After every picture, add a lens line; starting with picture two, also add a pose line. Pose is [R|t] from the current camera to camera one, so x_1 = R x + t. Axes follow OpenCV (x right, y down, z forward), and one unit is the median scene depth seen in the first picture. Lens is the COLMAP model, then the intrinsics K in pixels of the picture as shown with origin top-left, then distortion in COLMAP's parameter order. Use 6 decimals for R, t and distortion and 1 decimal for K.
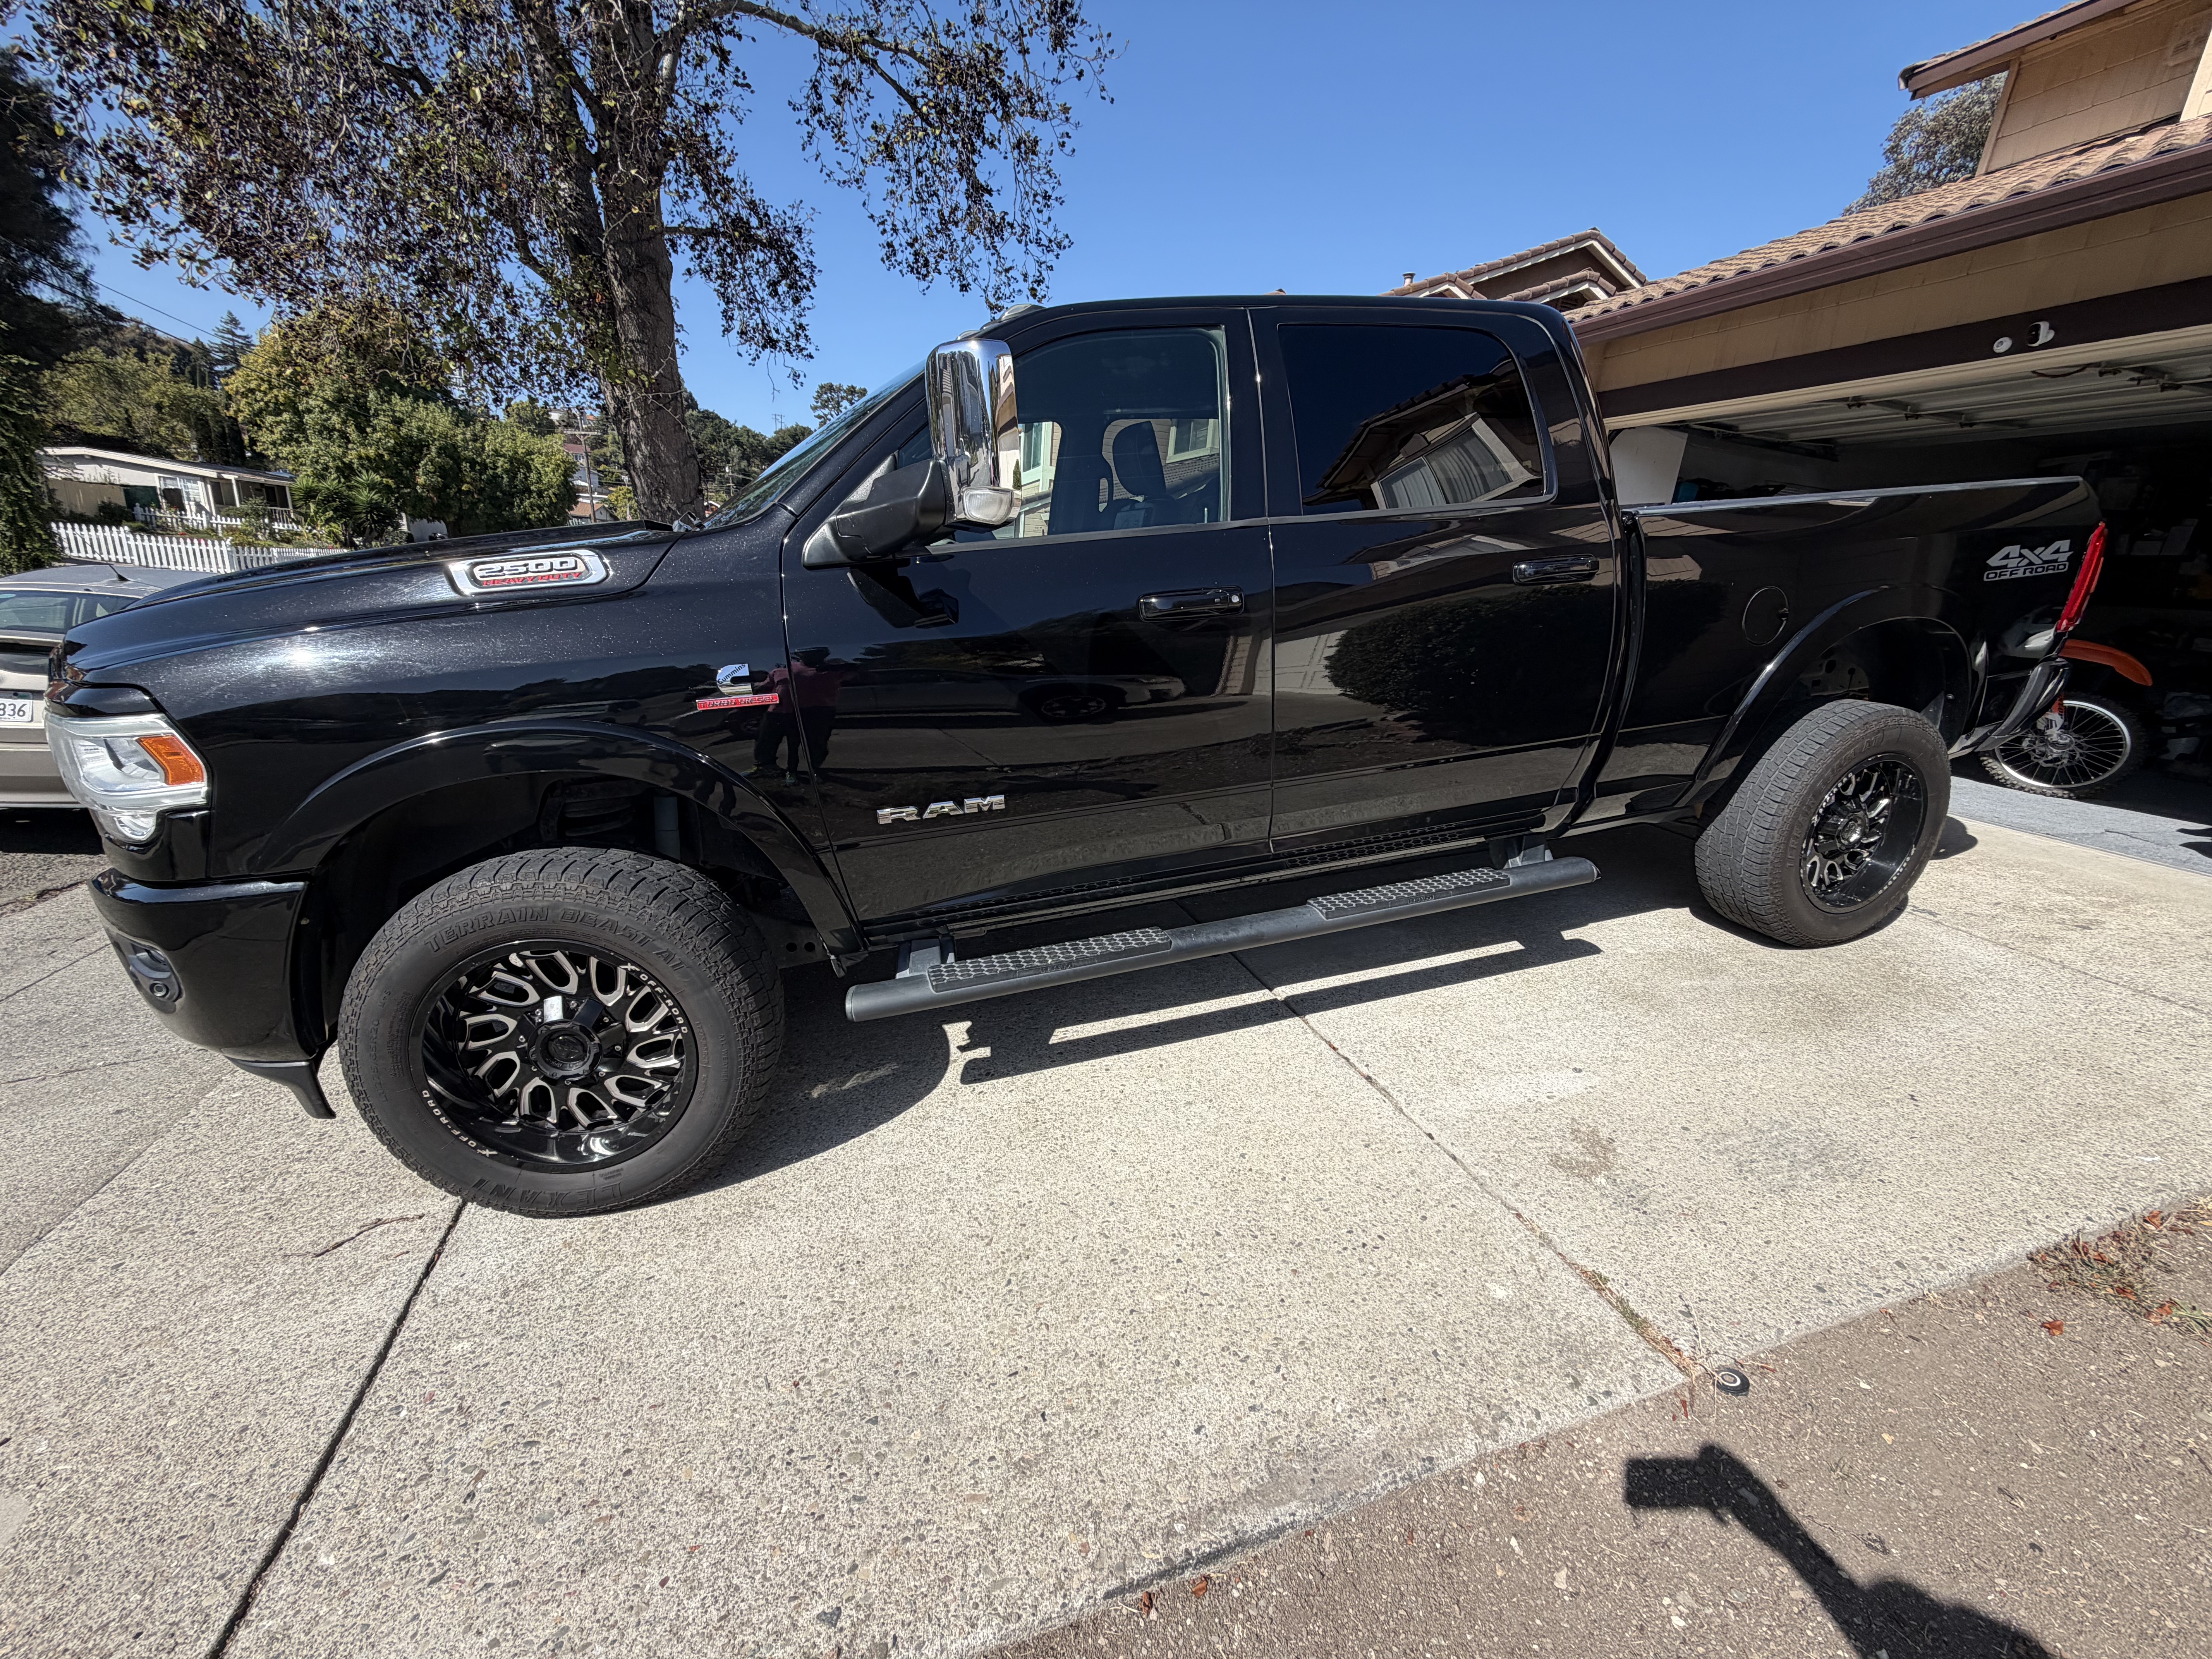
lens RADIAL K [[882.7, 0, 1095.7], [0, 882.7, 832.4], [0, 0, 1]] dist [-0.000695, 0.000634]
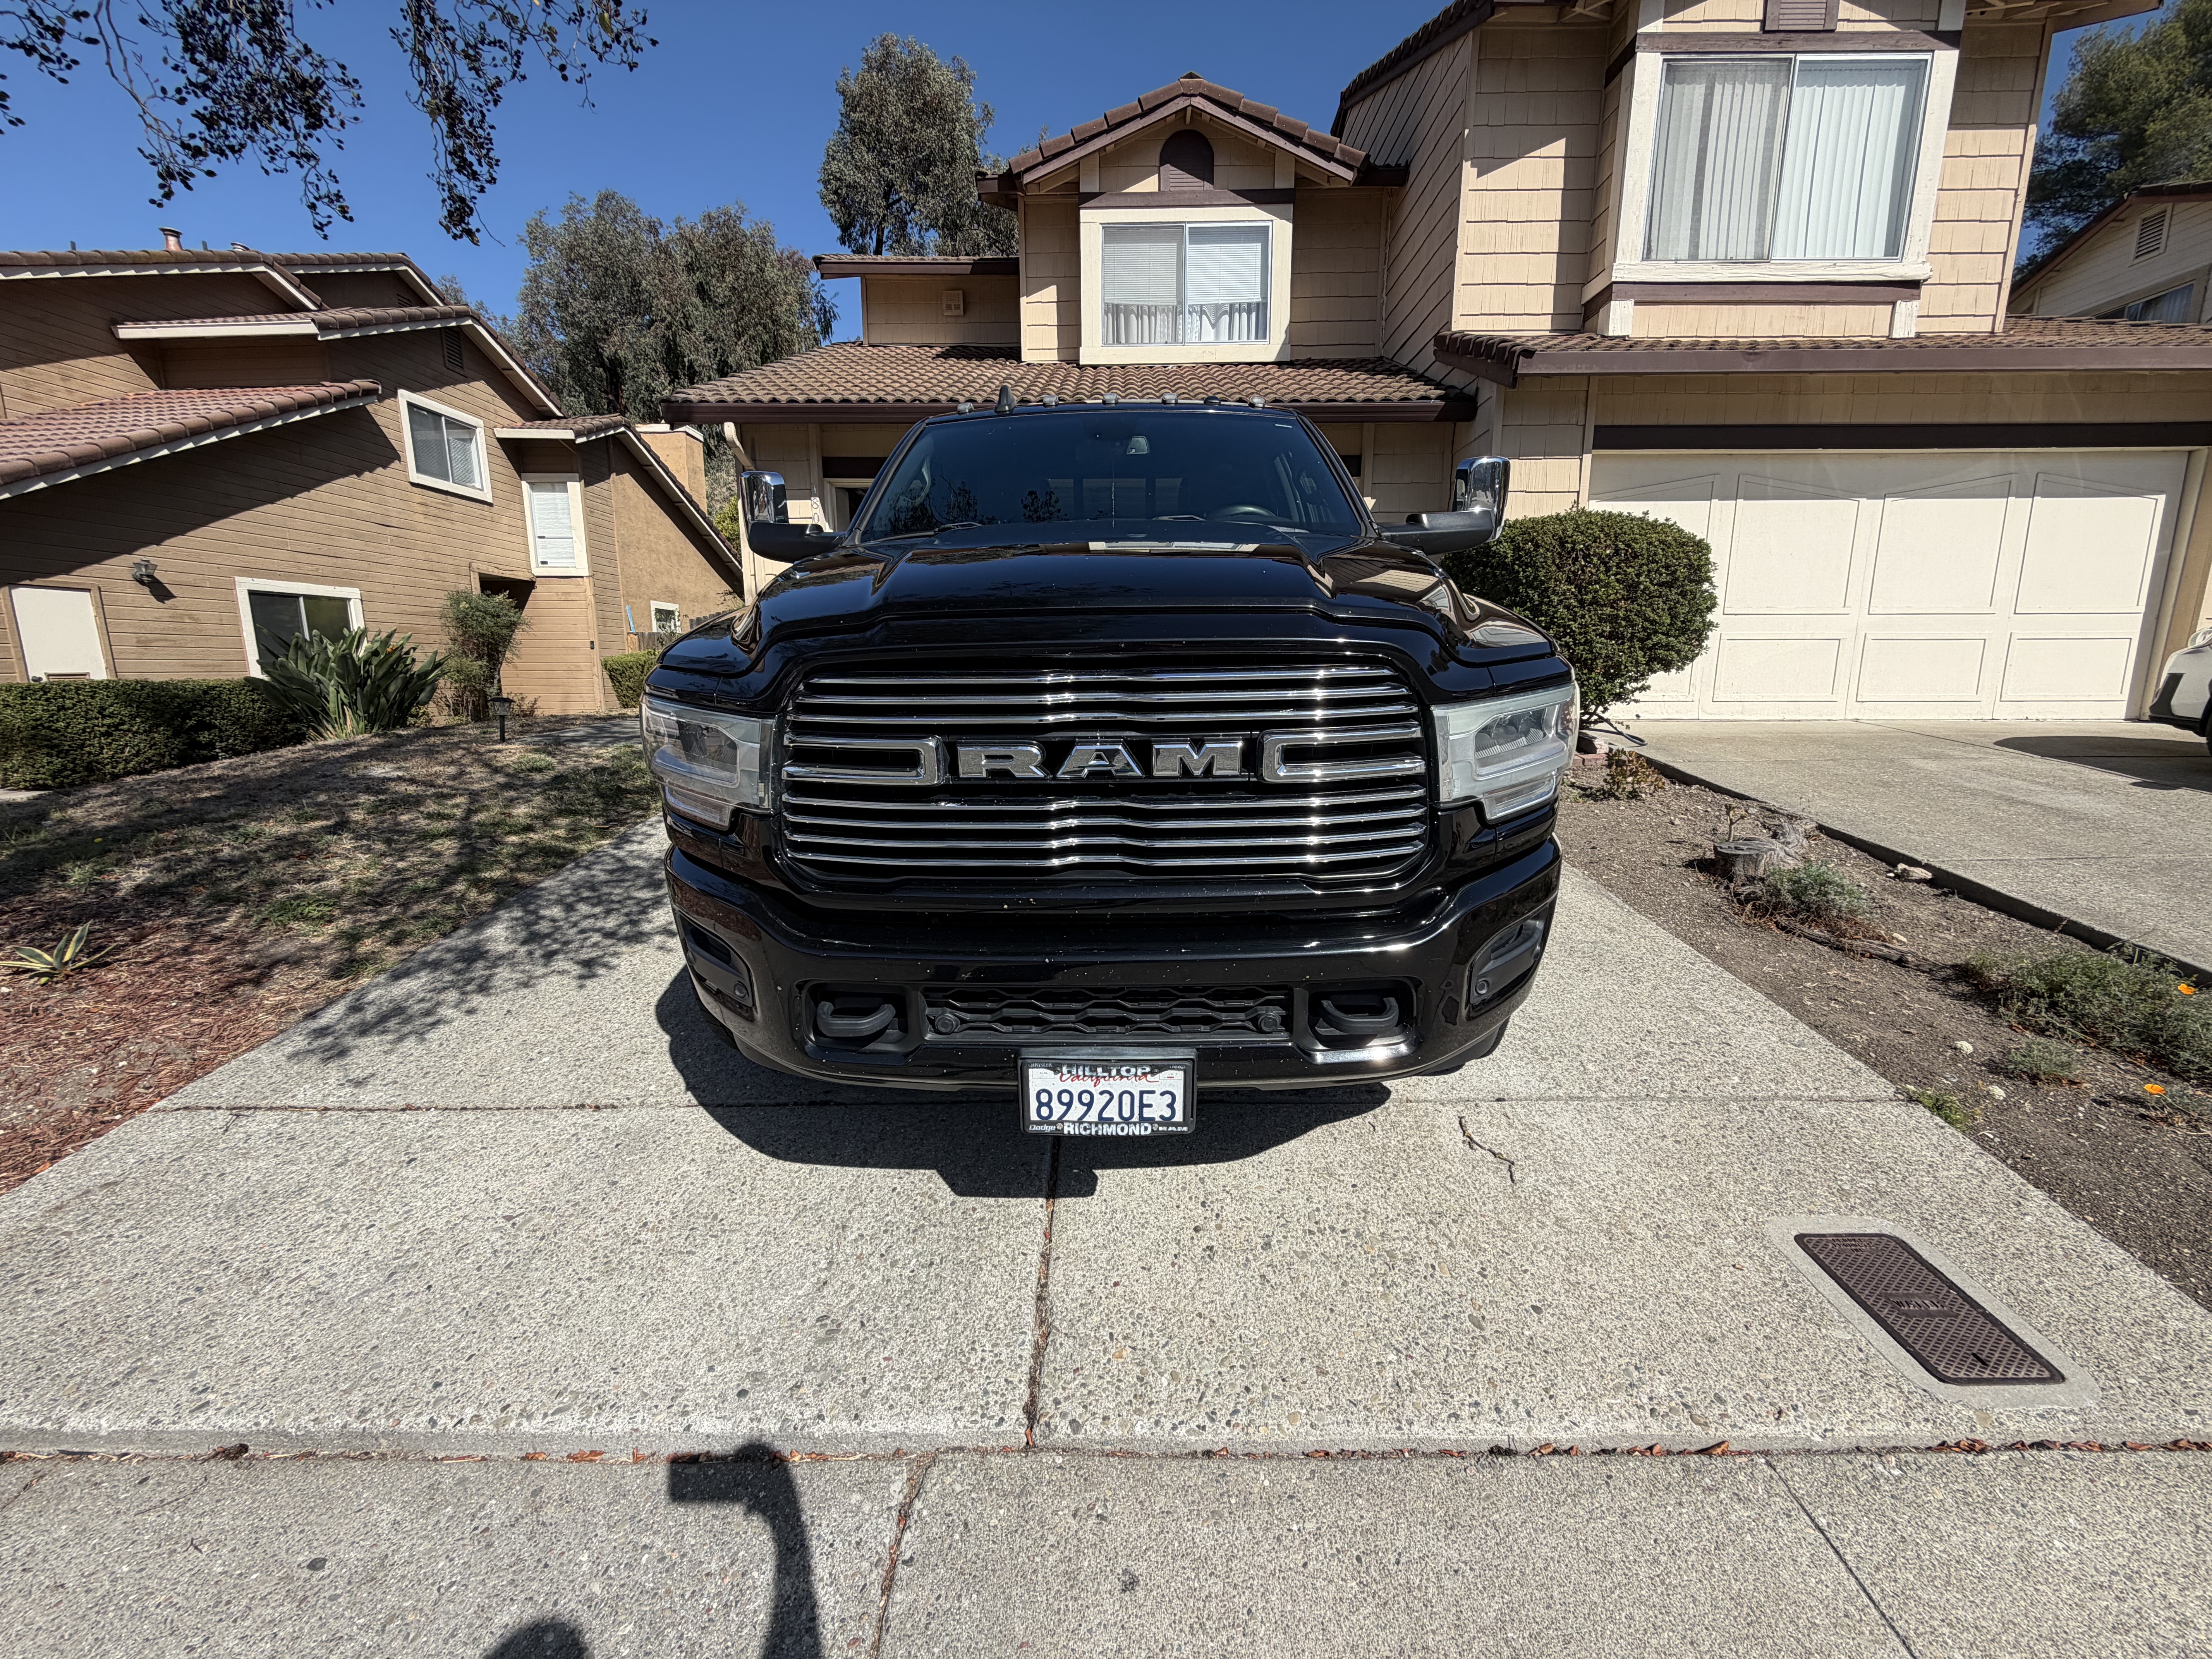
lens RADIAL K [[882.7, 0, 1108.9], [0, 882.7, 833.5], [0, 0, 1]] dist [-0.000695, 0.000634]
pose [[0.310311, -0.253692, 0.916159, -0.498560], [0.296333, 0.941528, 0.160346, -0.062644], [-0.903268, 0.221731, 0.367344, 0.243821]]
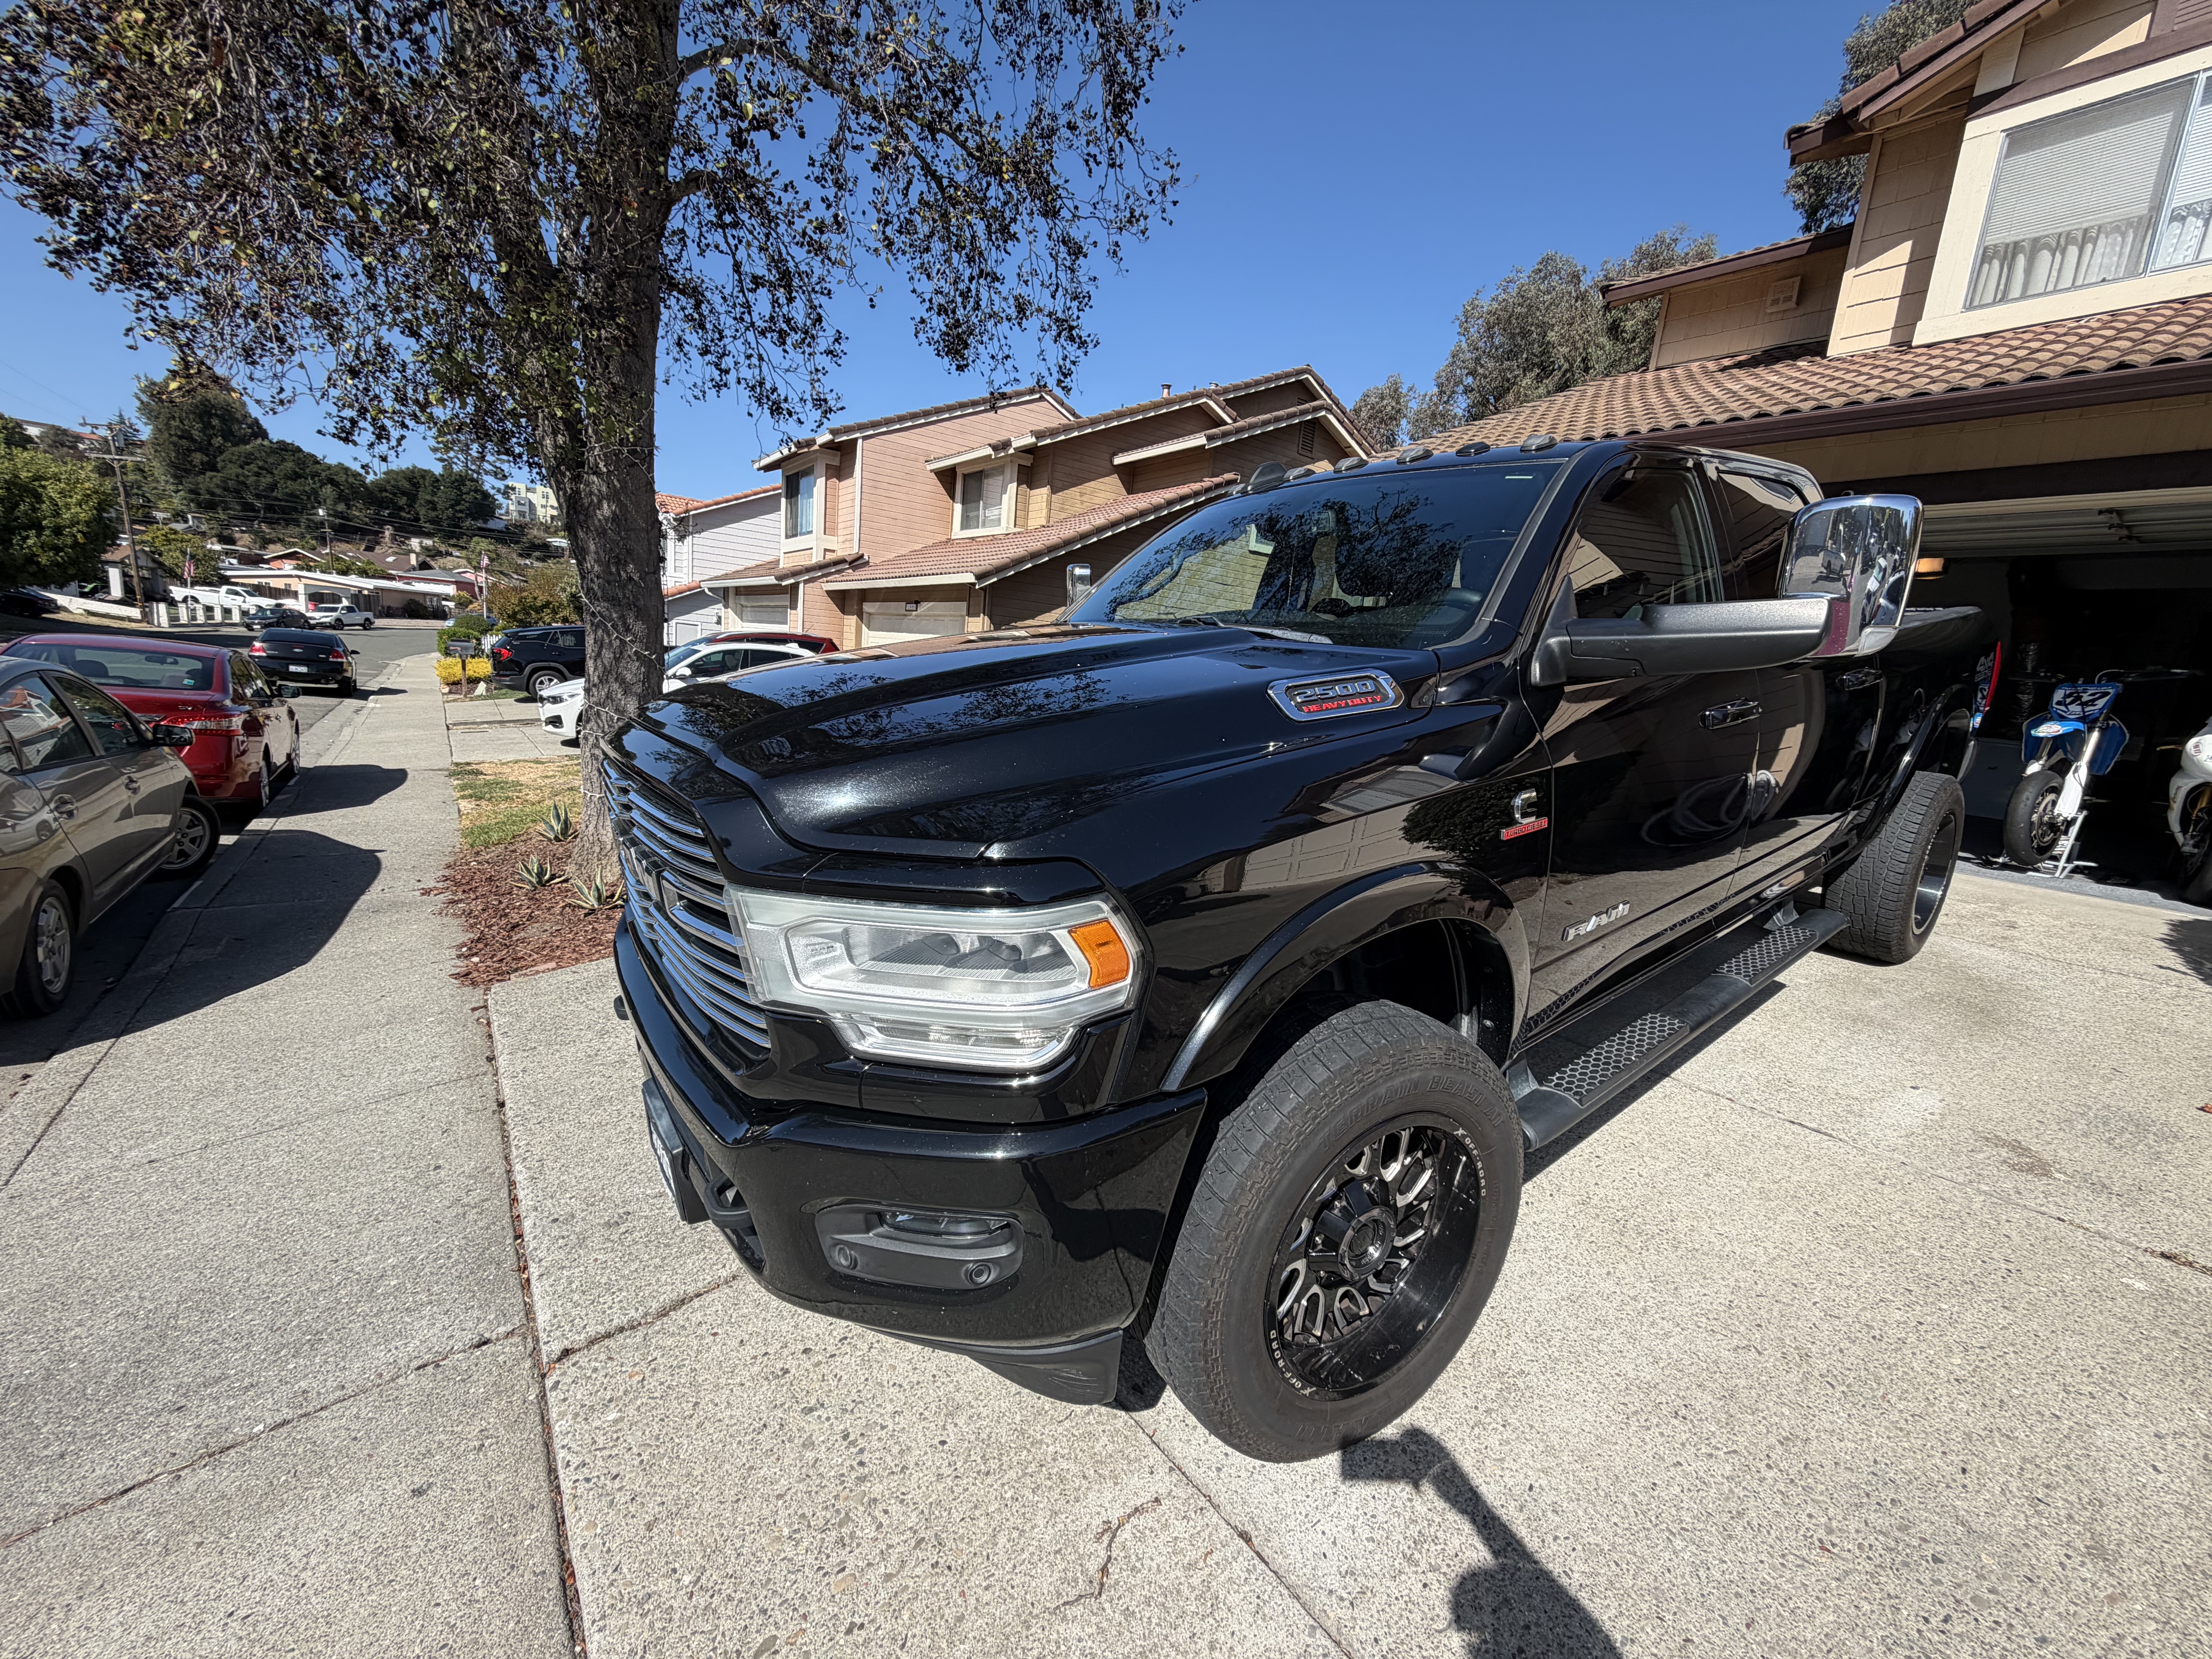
lens RADIAL K [[882.7, 0, 1097.7], [0, 882.7, 833.1], [0, 0, 1]] dist [-0.000695, 0.000634]
pose [[0.943115, -0.057717, 0.327418, -0.276958], [0.081346, 0.994942, -0.058926, -0.030217], [-0.322361, 0.082209, 0.943040, 0.061718]]
